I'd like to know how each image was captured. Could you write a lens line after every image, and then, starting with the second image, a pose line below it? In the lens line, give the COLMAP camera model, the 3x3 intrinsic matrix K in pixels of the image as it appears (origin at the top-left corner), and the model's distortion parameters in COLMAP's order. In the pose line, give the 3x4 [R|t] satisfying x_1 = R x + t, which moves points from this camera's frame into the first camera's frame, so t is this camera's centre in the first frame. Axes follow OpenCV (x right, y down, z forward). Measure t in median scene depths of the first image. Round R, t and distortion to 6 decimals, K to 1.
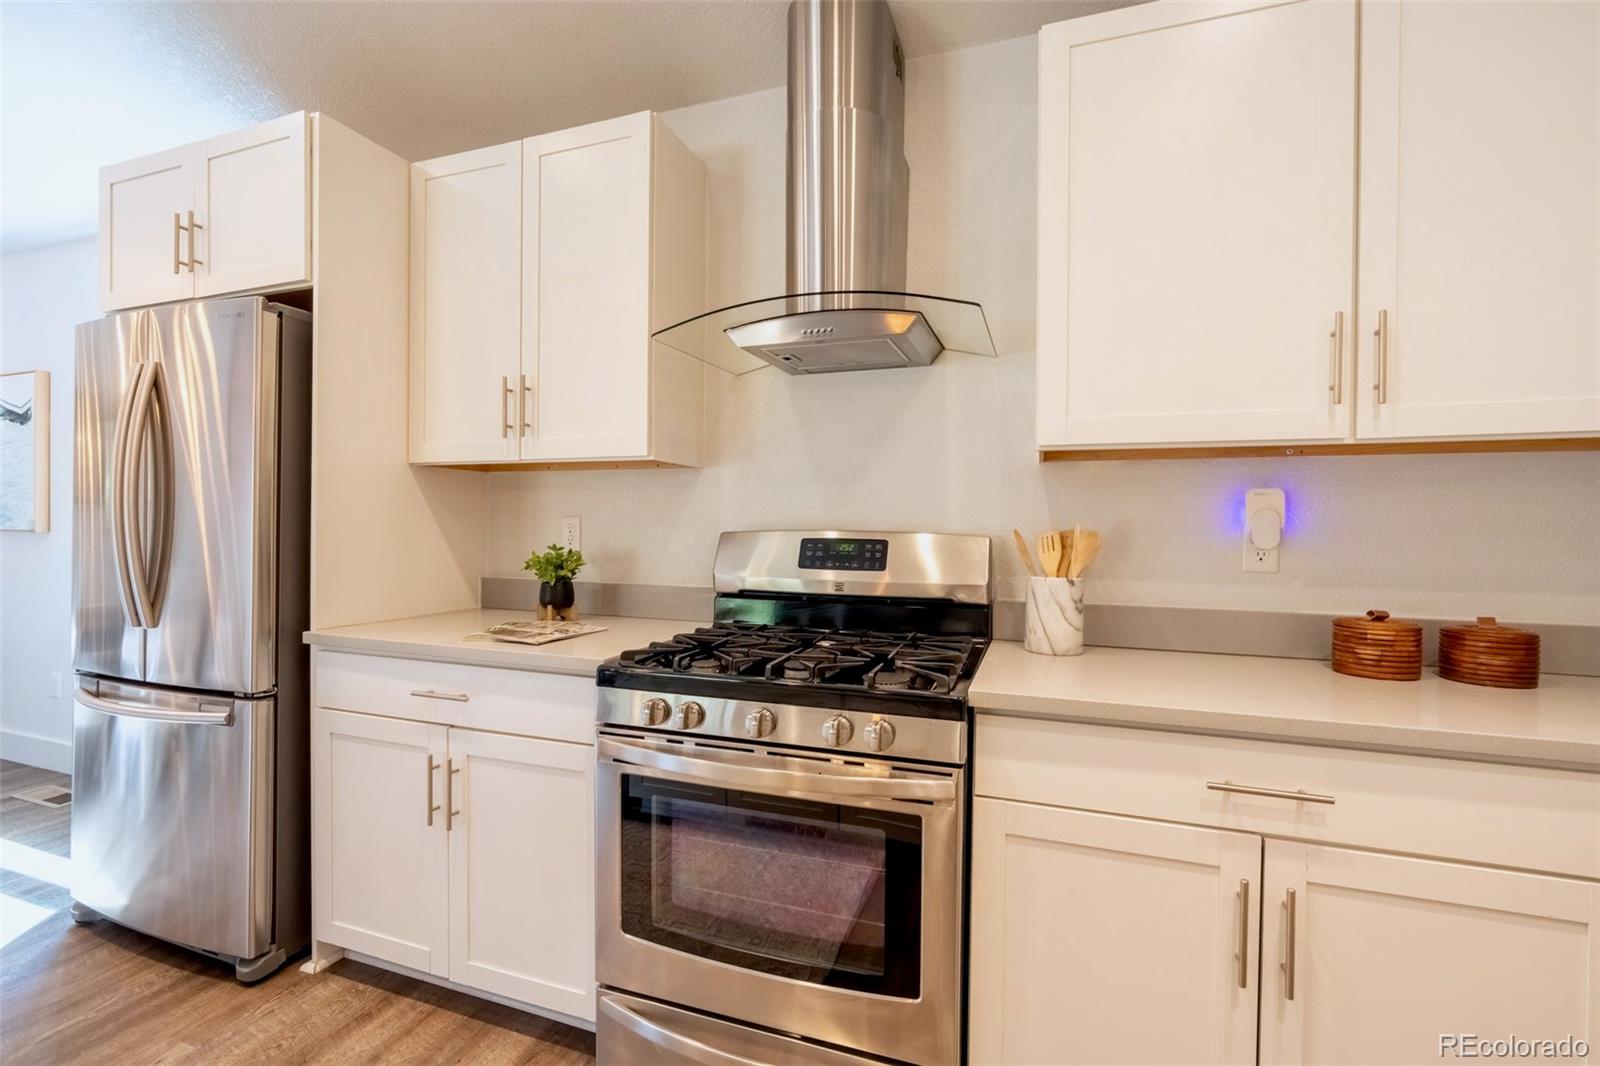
lens RADIAL K [[708.9, 0, 794.0], [0, 708.9, 533.9], [0, 0, 1]] dist [-0.011138, 0.002415]
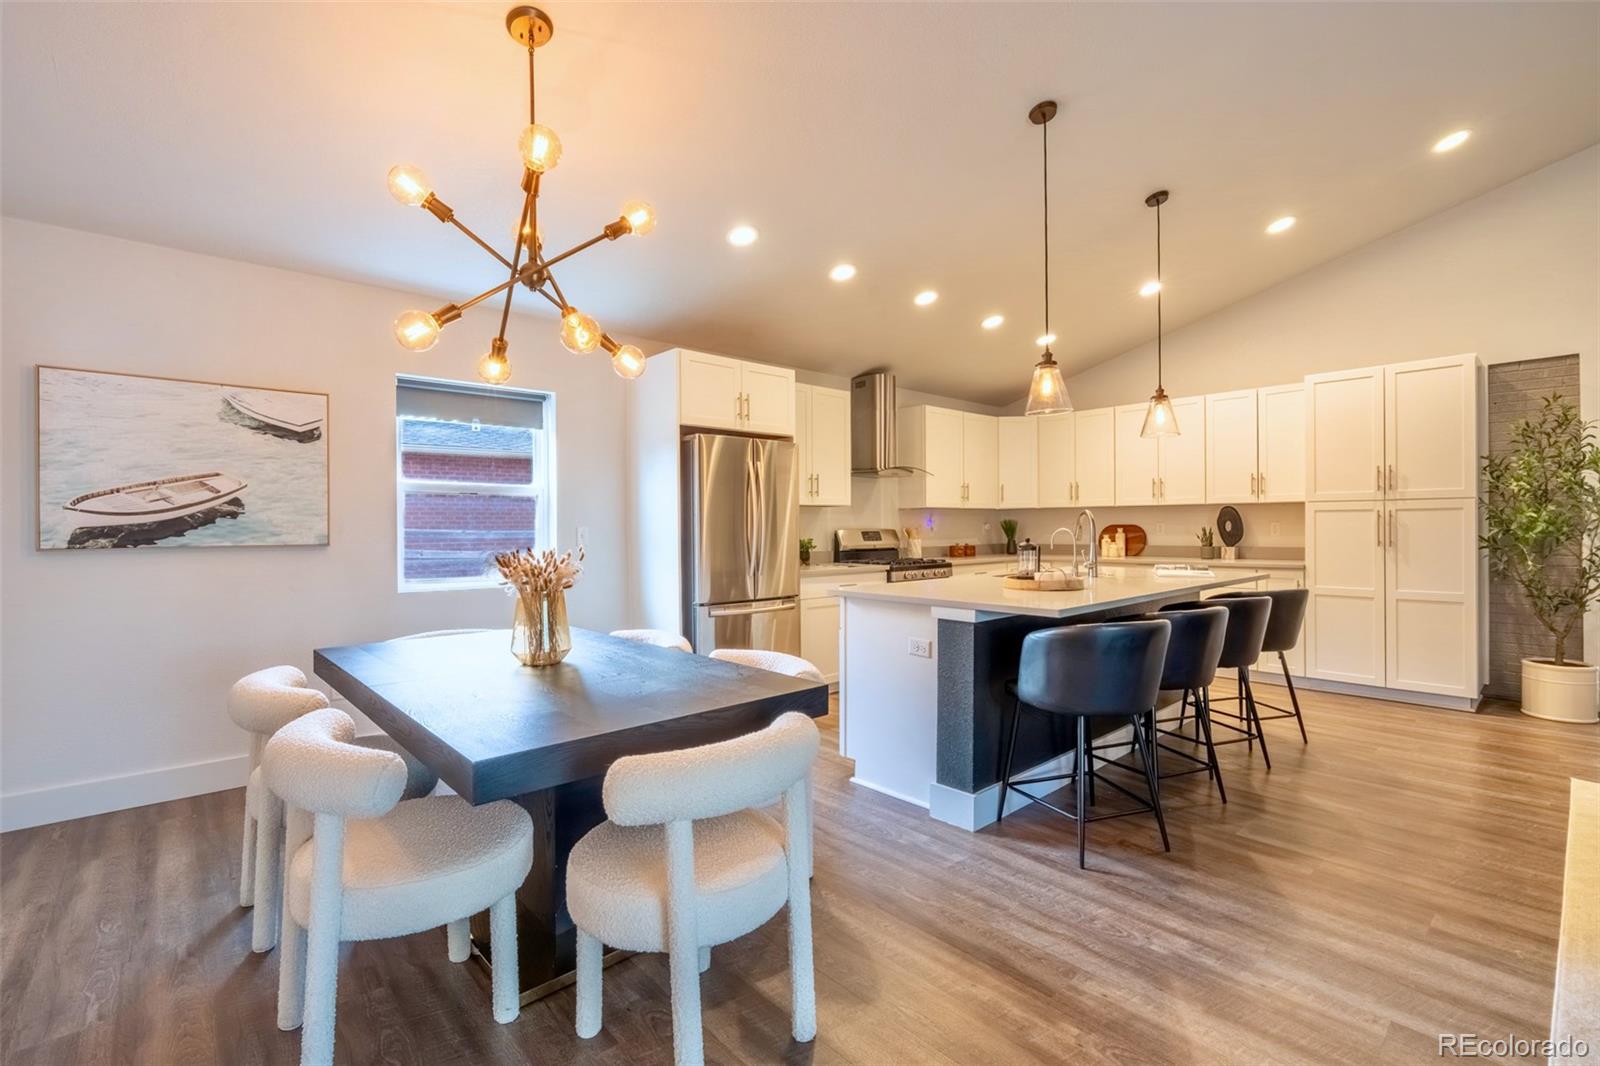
lens RADIAL K [[708.9, 0, 801.1], [0, 708.9, 525.1], [0, 0, 1]] dist [-0.011138, 0.002415]
pose [[0.473957, -0.014584, 0.880427, -3.394140], [0.017446, 0.999822, 0.007170, -0.057801], [-0.880375, 0.011961, 0.474127, -0.291254]]
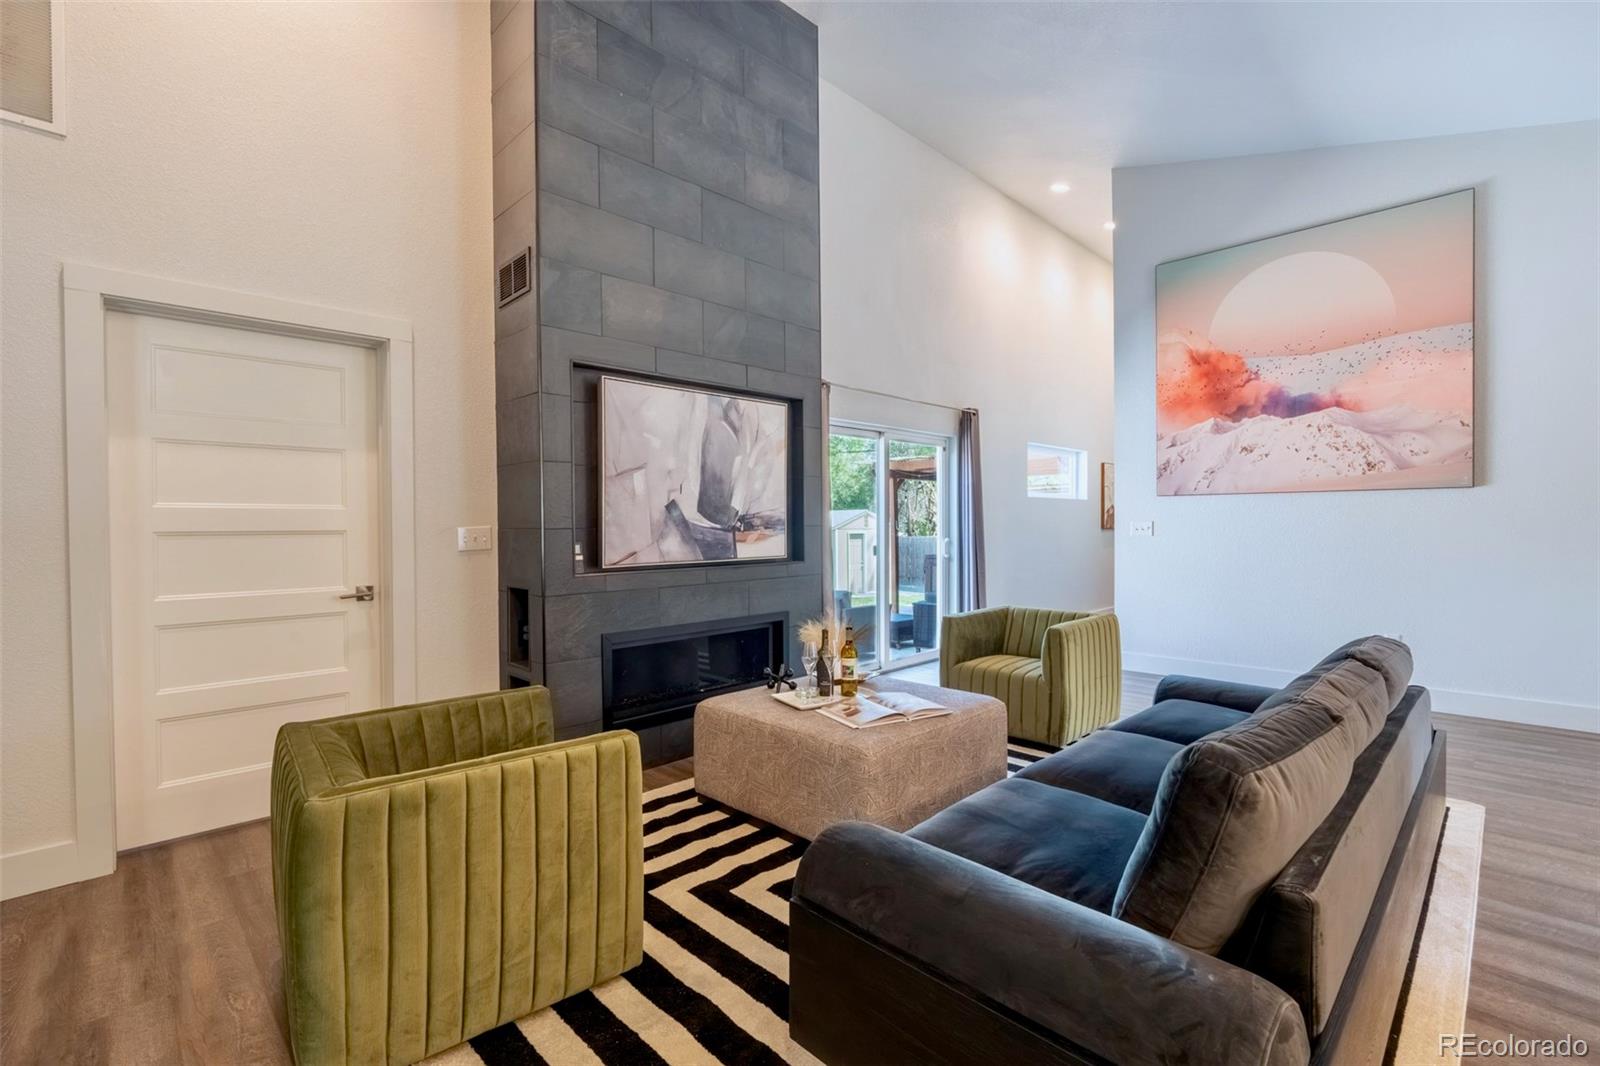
lens RADIAL K [[708.9, 0, 791.6], [0, 708.9, 531.3], [0, 0, 1]] dist [-0.011138, 0.002415]
pose [[-0.432944, 0.004620, -0.901409, -0.250820], [-0.002345, 0.999978, 0.006251, -0.014624], [0.901418, 0.004820, -0.432923, -1.349514]]
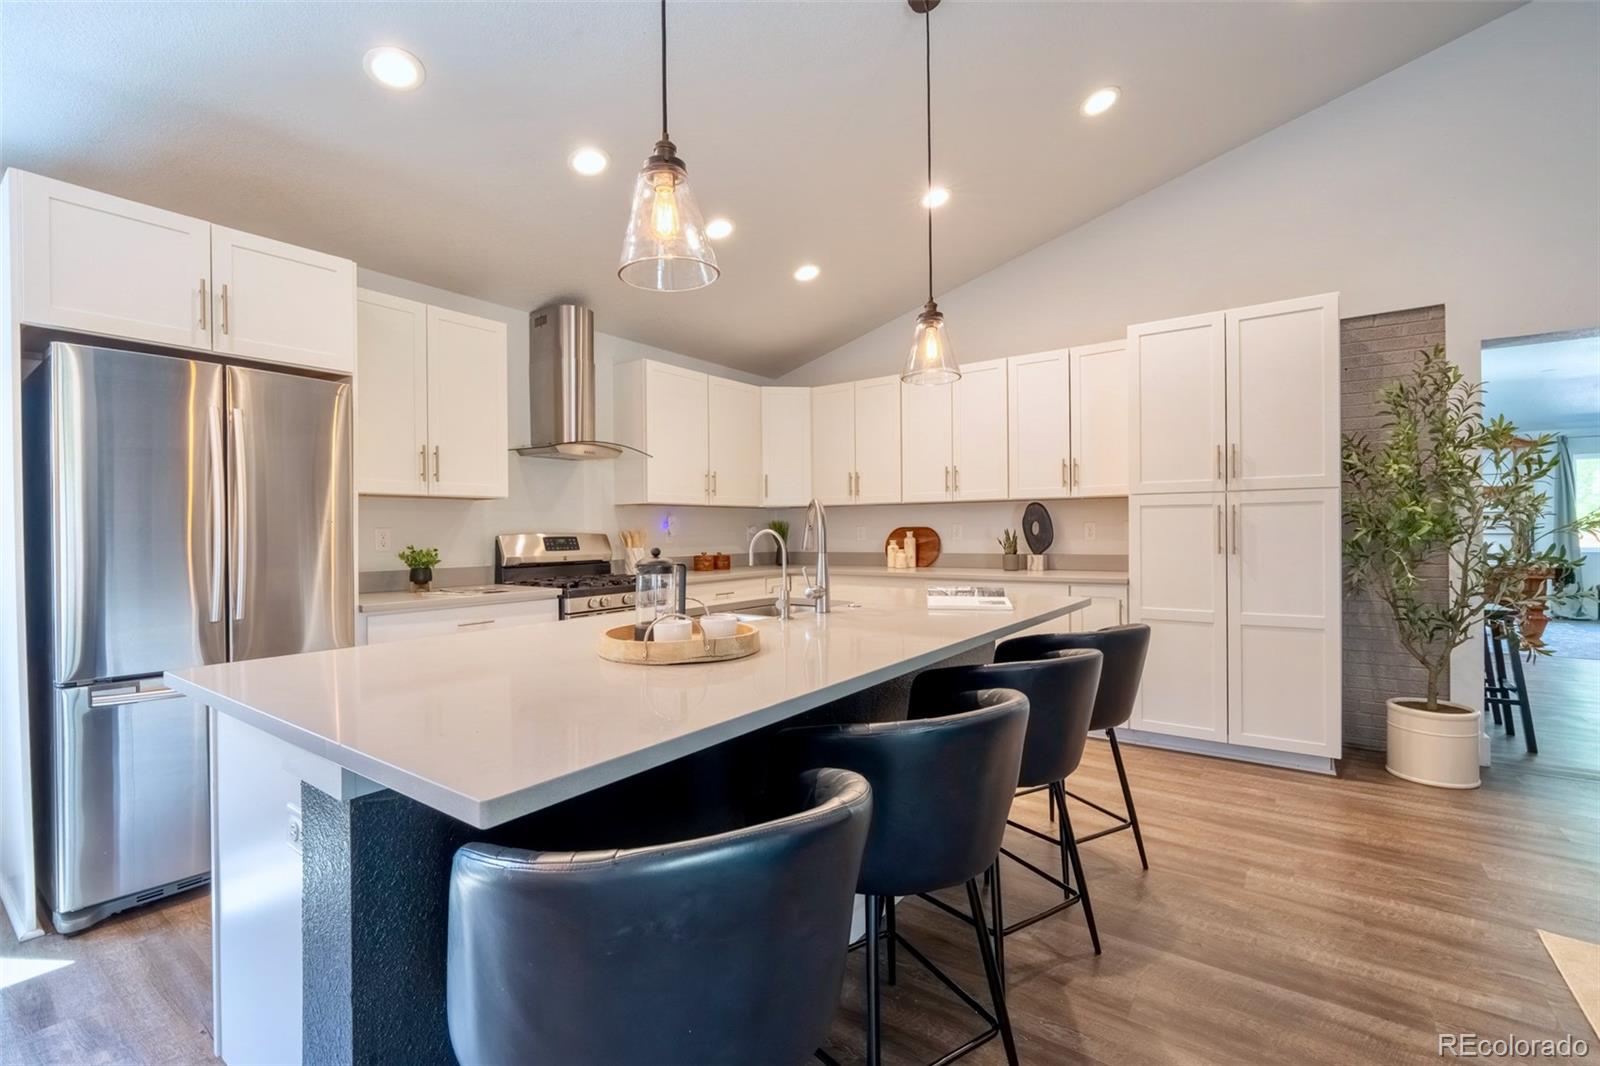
lens RADIAL K [[708.9, 0, 790.0], [0, 708.9, 533.3], [0, 0, 1]] dist [-0.011138, 0.002415]
pose [[0.283436, -0.019237, 0.958798, -2.145104], [0.018918, 0.999716, 0.014466, -0.026480], [-0.958805, 0.014039, 0.283719, -0.365342]]
